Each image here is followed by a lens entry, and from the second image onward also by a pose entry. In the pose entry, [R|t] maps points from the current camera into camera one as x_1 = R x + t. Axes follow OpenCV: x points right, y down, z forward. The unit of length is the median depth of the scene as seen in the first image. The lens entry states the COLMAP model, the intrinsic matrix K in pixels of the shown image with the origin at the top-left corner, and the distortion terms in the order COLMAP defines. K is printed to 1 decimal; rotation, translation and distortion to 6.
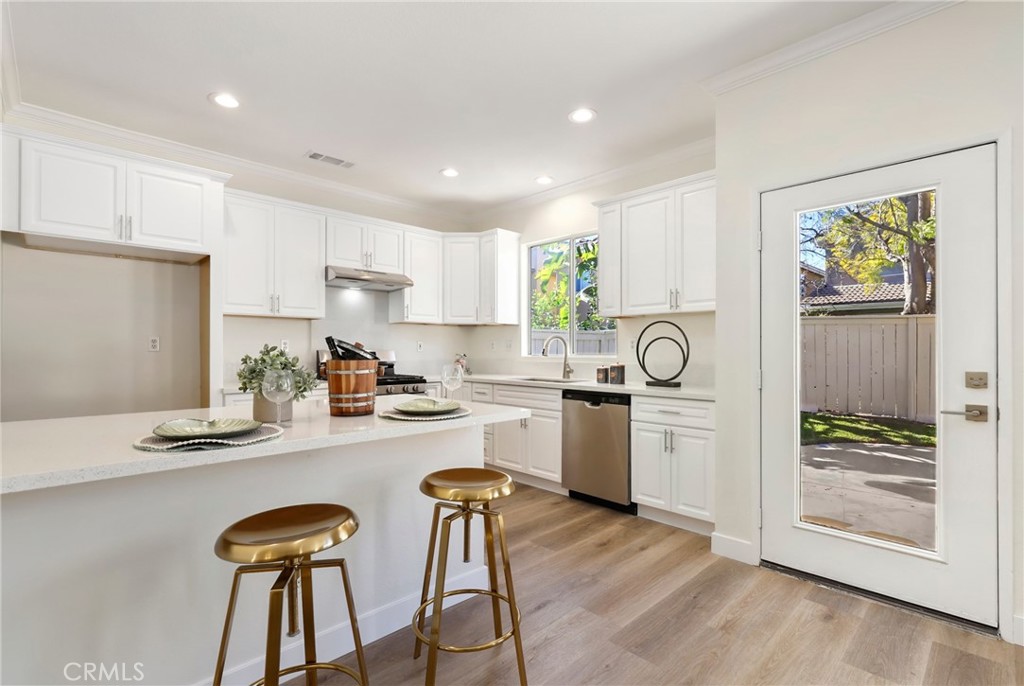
lens RADIAL K [[473.6, 0, 513.4], [0, 473.6, 349.1], [0, 0, 1]] dist [0.002976, -0.001040]
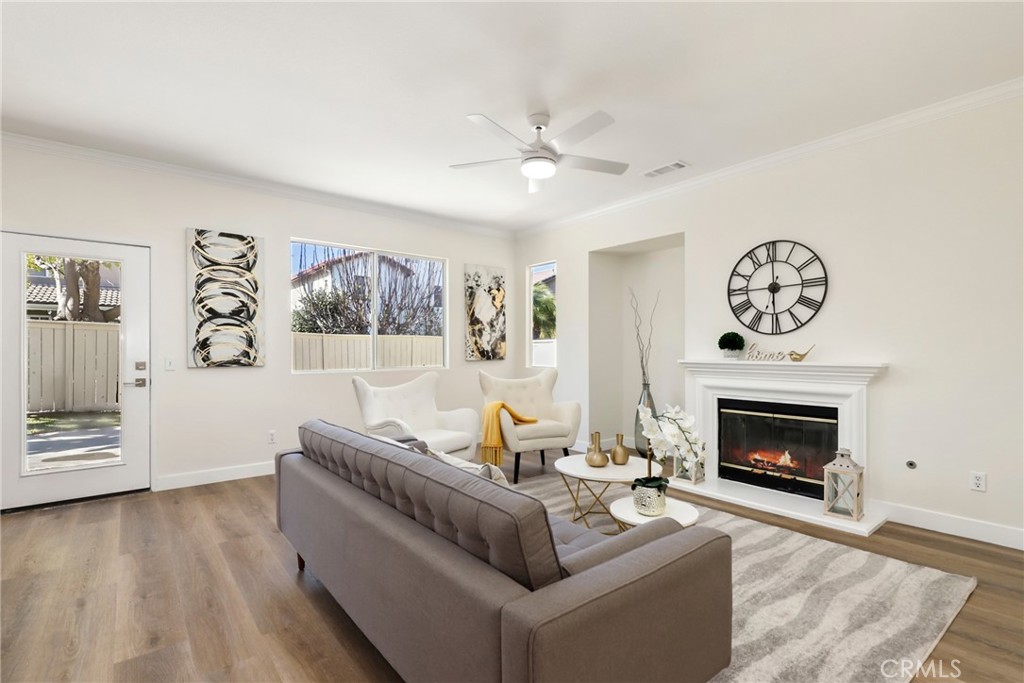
lens RADIAL K [[473.6, 0, 518.3], [0, 473.6, 348.6], [0, 0, 1]] dist [0.002976, -0.001040]
pose [[0.094288, 0.002263, 0.995542, -0.395306], [0.002272, 0.999994, -0.002488, 0.001086], [-0.995542, 0.002496, 0.094283, -0.353138]]
